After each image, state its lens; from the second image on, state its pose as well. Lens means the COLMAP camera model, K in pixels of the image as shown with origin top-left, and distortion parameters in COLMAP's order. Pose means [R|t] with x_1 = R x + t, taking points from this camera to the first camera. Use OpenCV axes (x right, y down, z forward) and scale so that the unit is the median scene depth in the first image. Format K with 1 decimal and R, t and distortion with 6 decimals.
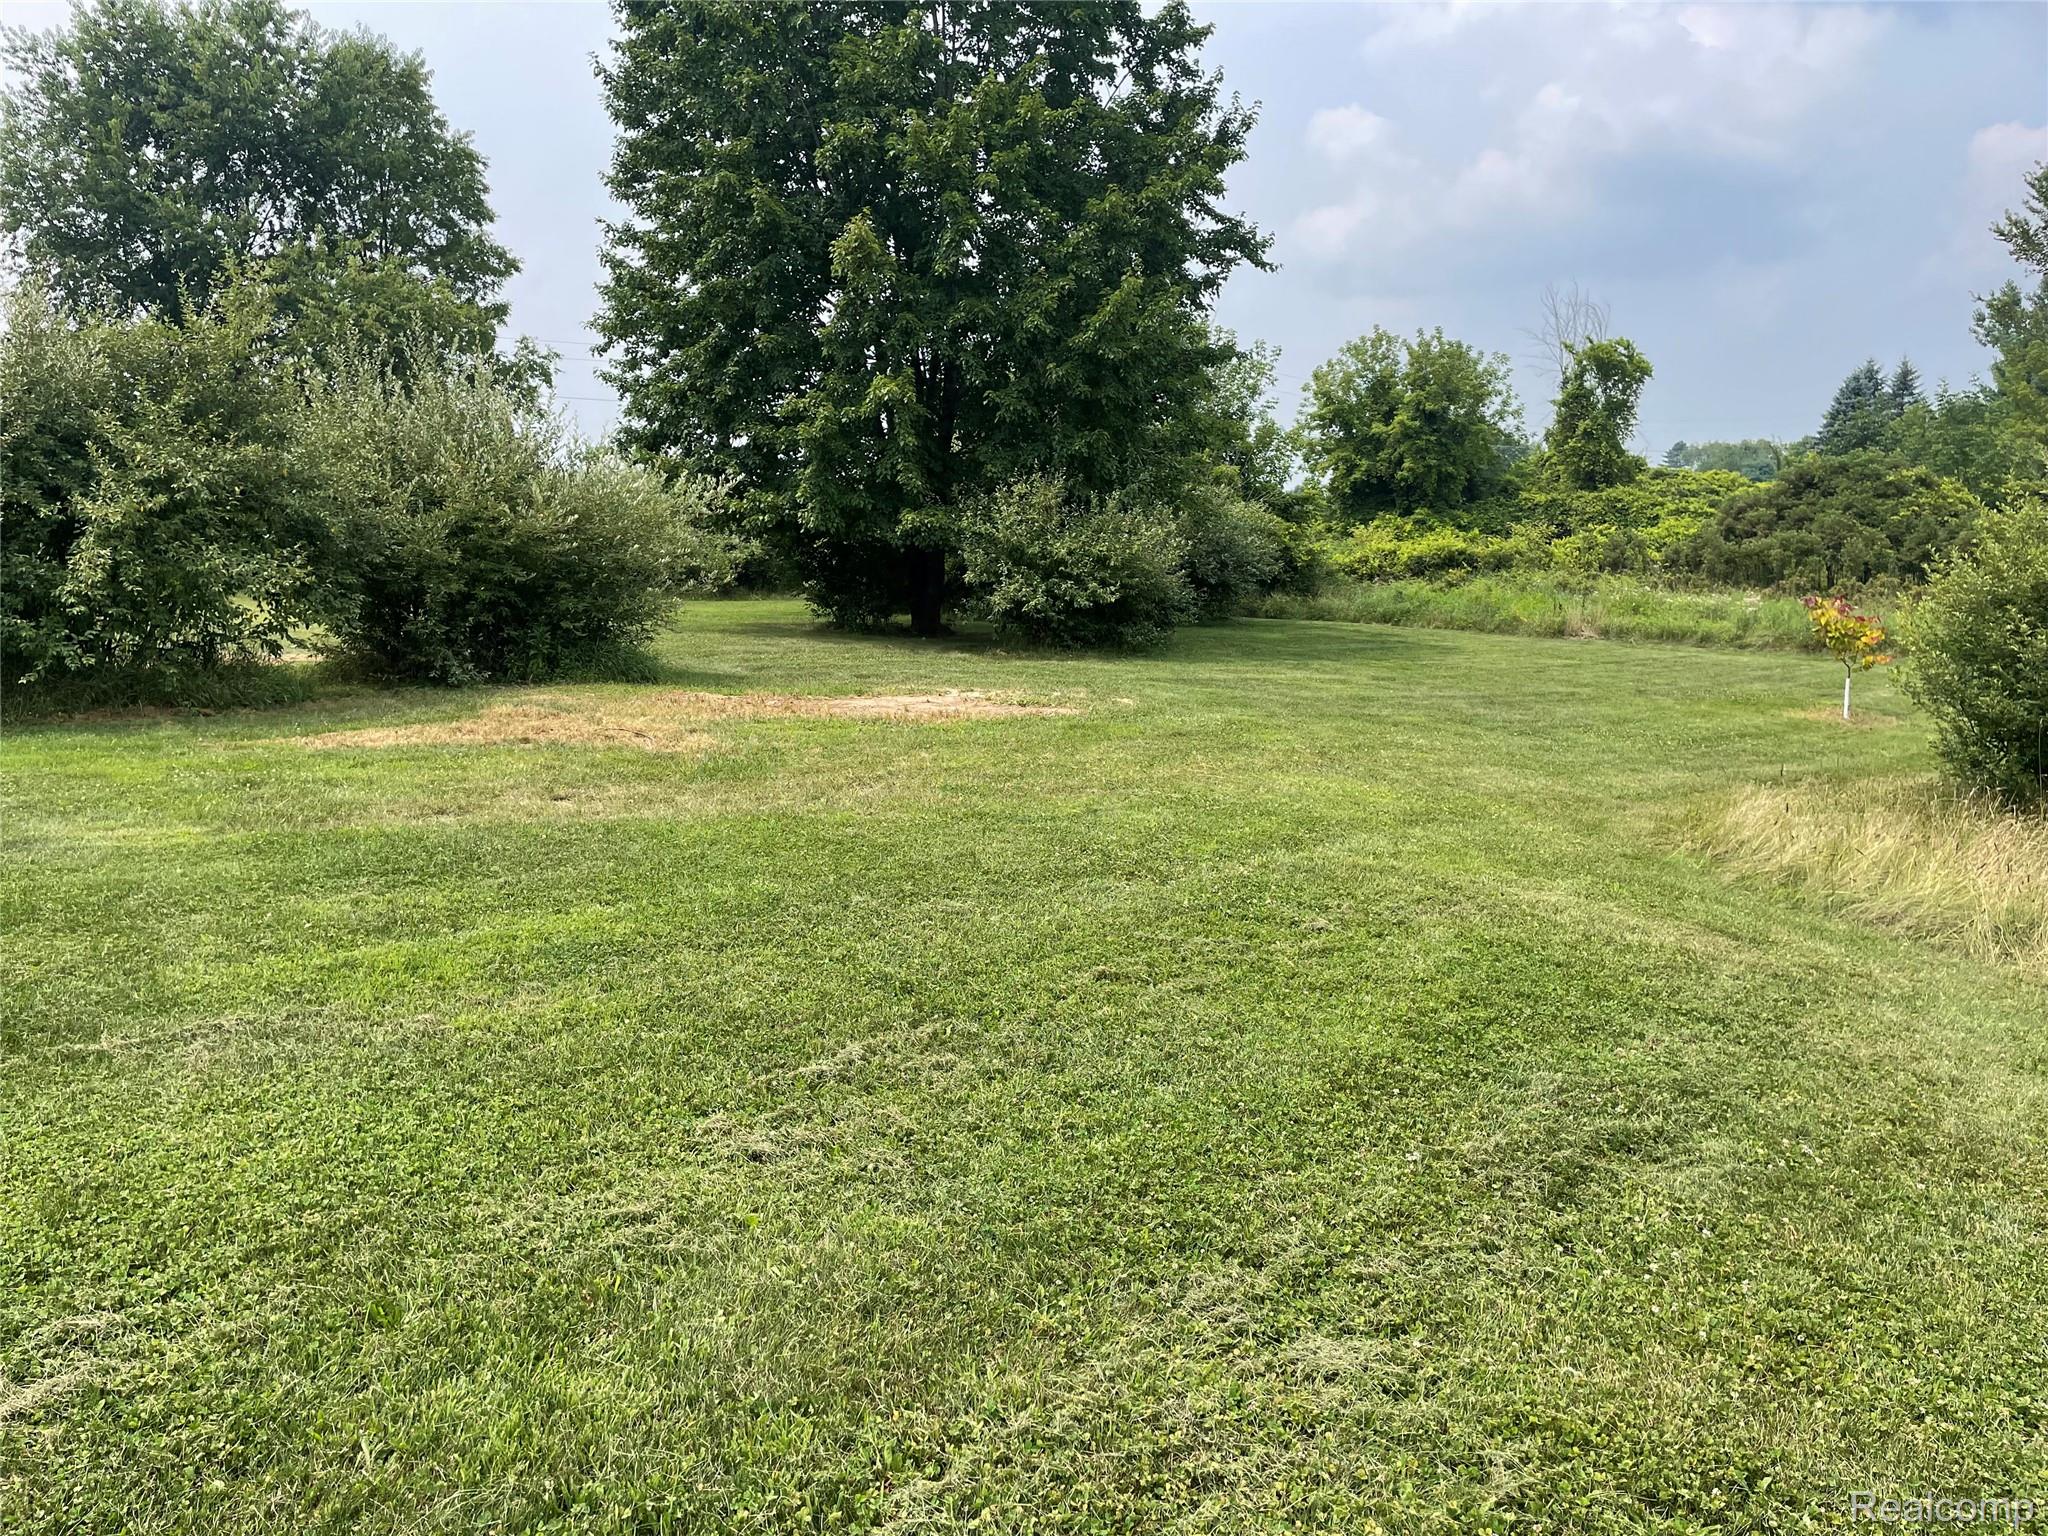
lens RADIAL K [[1544.6, 0, 997.2], [0, 1544.6, 792.0], [0, 0, 1]] dist [0.097020, -0.119570]
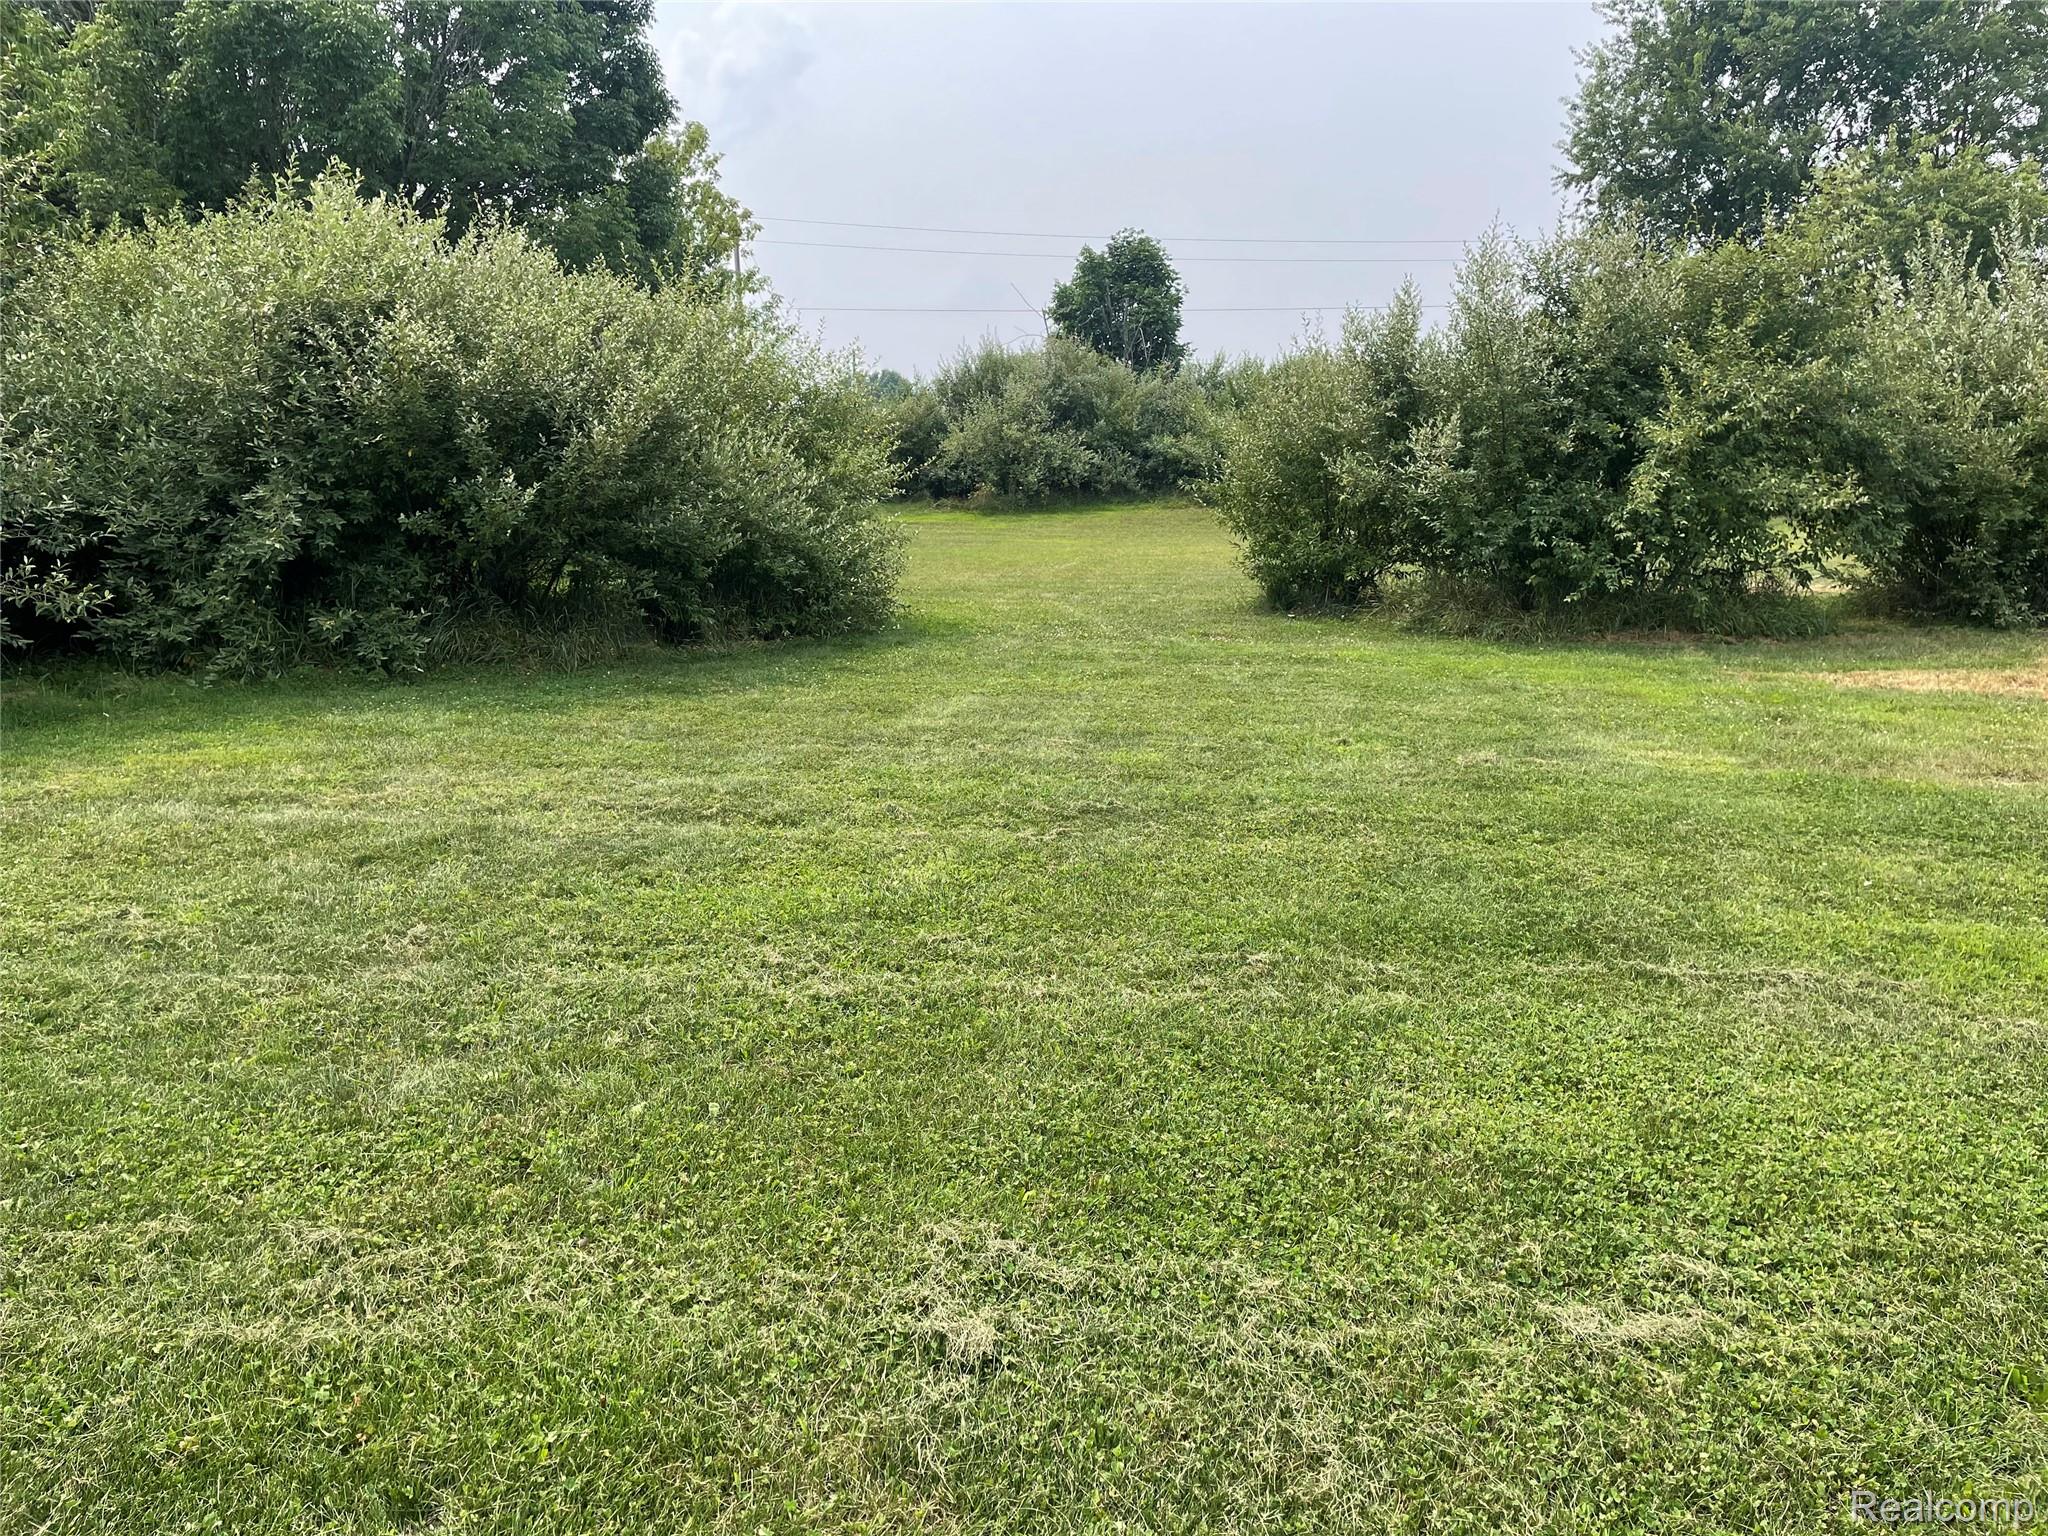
lens RADIAL K [[1544.6, 0, 997.2], [0, 1544.6, 792.0], [0, 0, 1]] dist [0.097020, -0.119570]
pose [[0.636771, 0.142944, -0.757687, -0.030978], [-0.108891, 0.989488, 0.095162, 0.000137], [0.763325, 0.021909, 0.645643, 0.007432]]
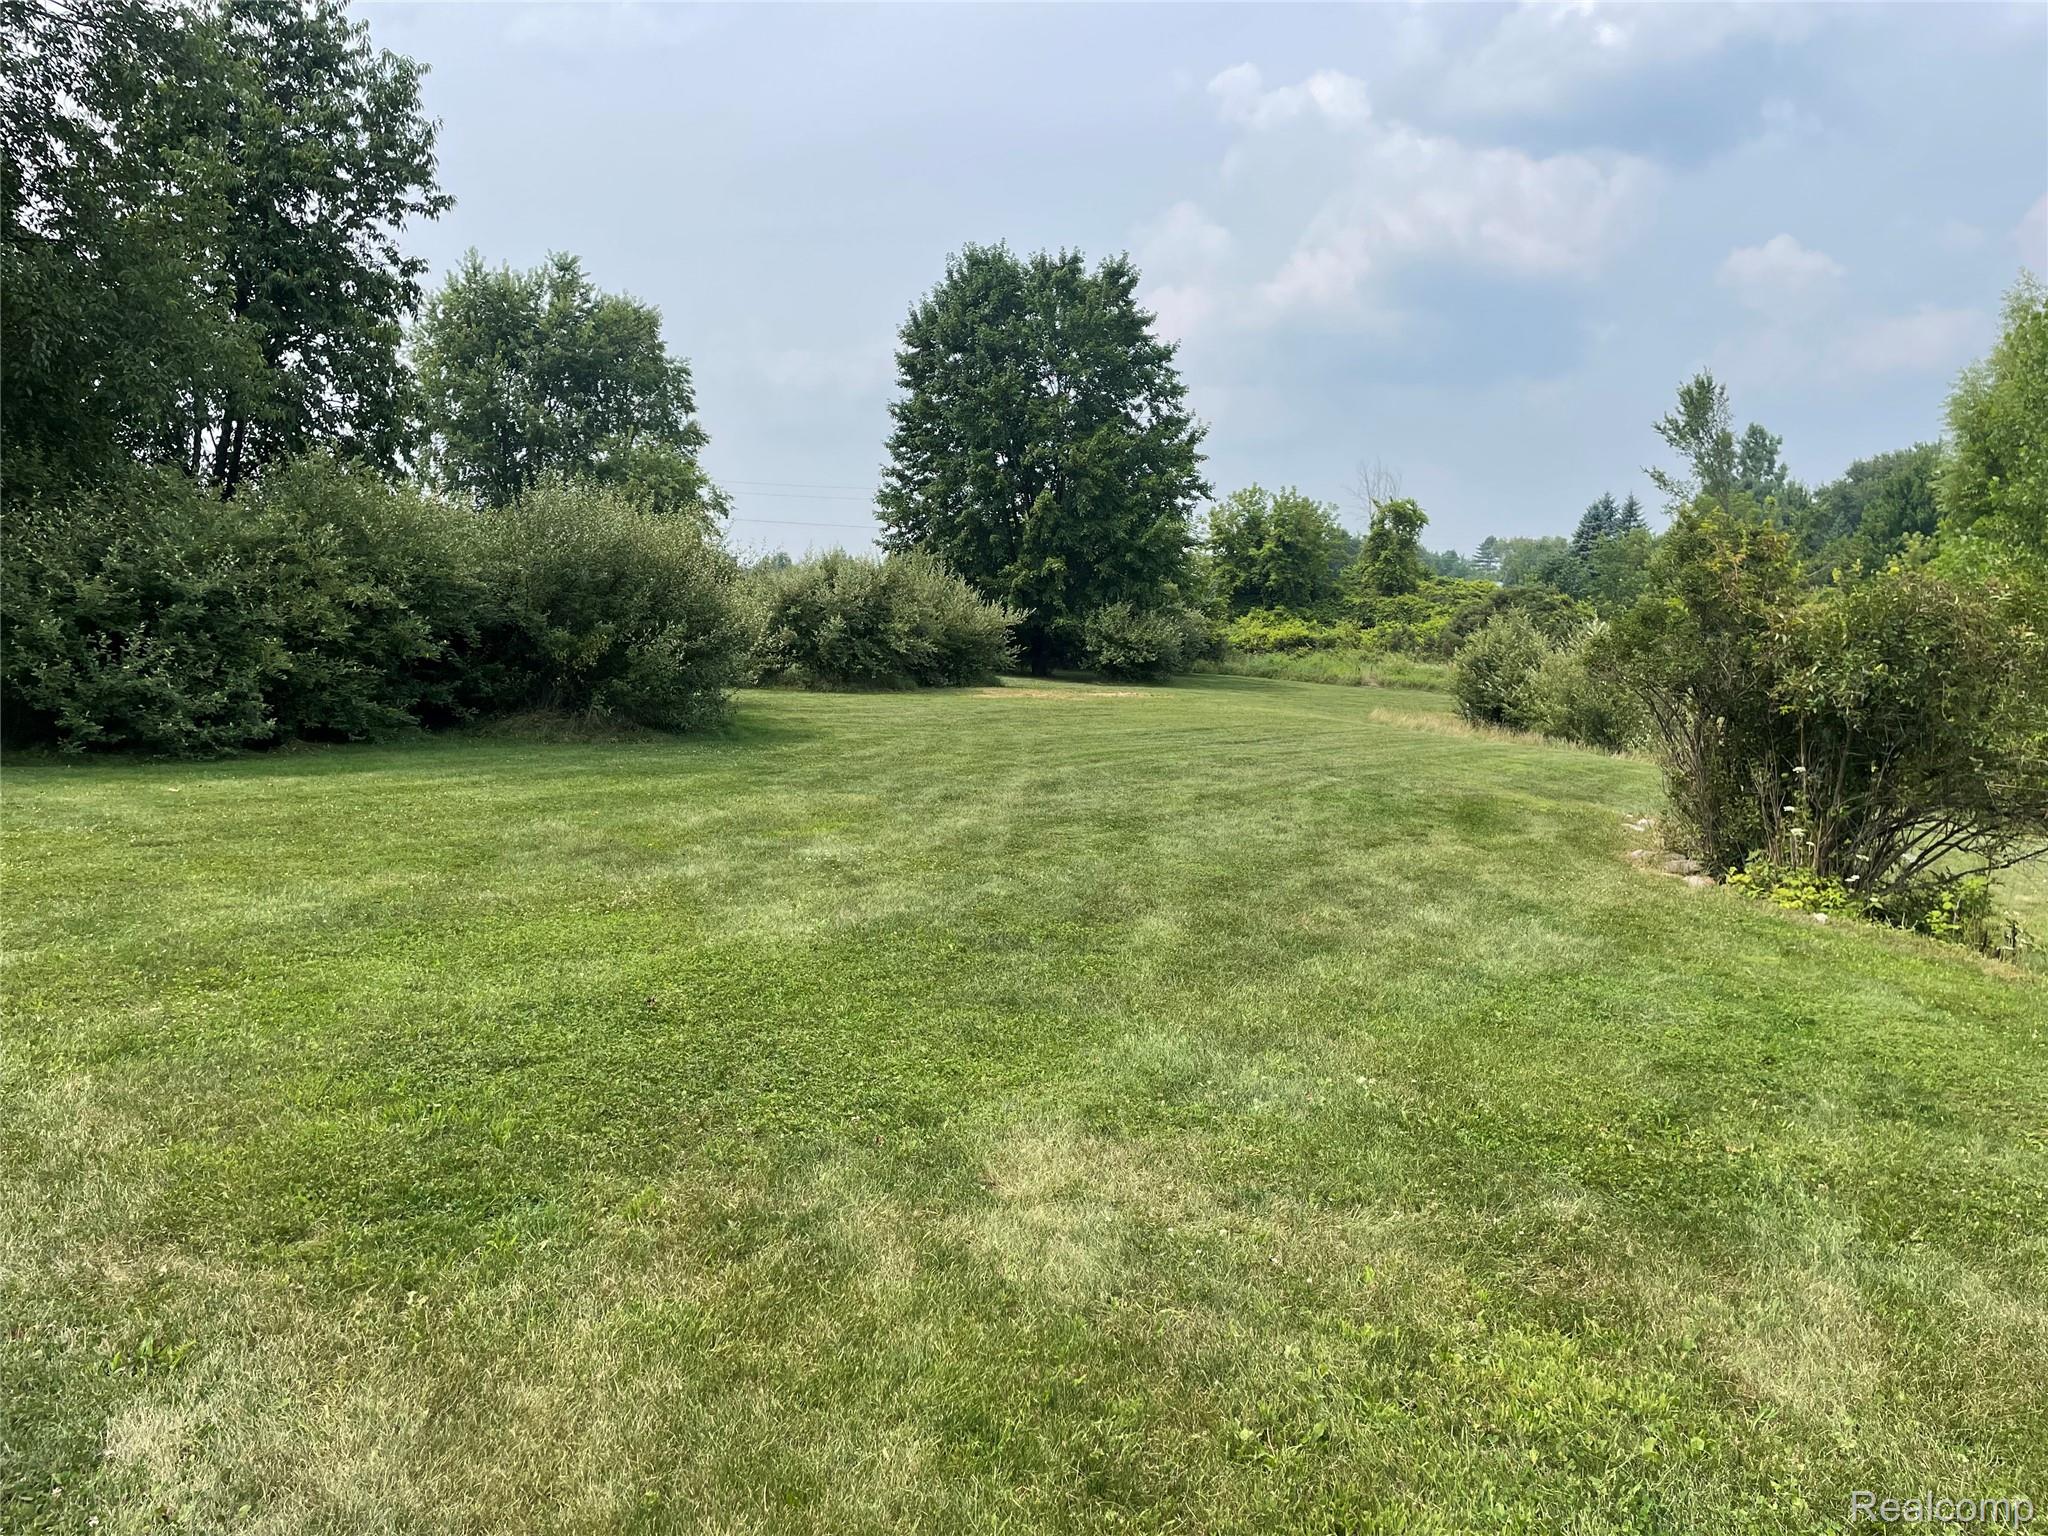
lens RADIAL K [[1544.6, 0, 997.2], [0, 1544.6, 792.0], [0, 0, 1]] dist [0.097020, -0.119570]
pose [[0.995584, 0.010480, 0.093284, -0.213075], [-0.006655, 0.999128, -0.041213, 0.095275], [-0.093634, 0.040410, 0.994786, -0.709764]]
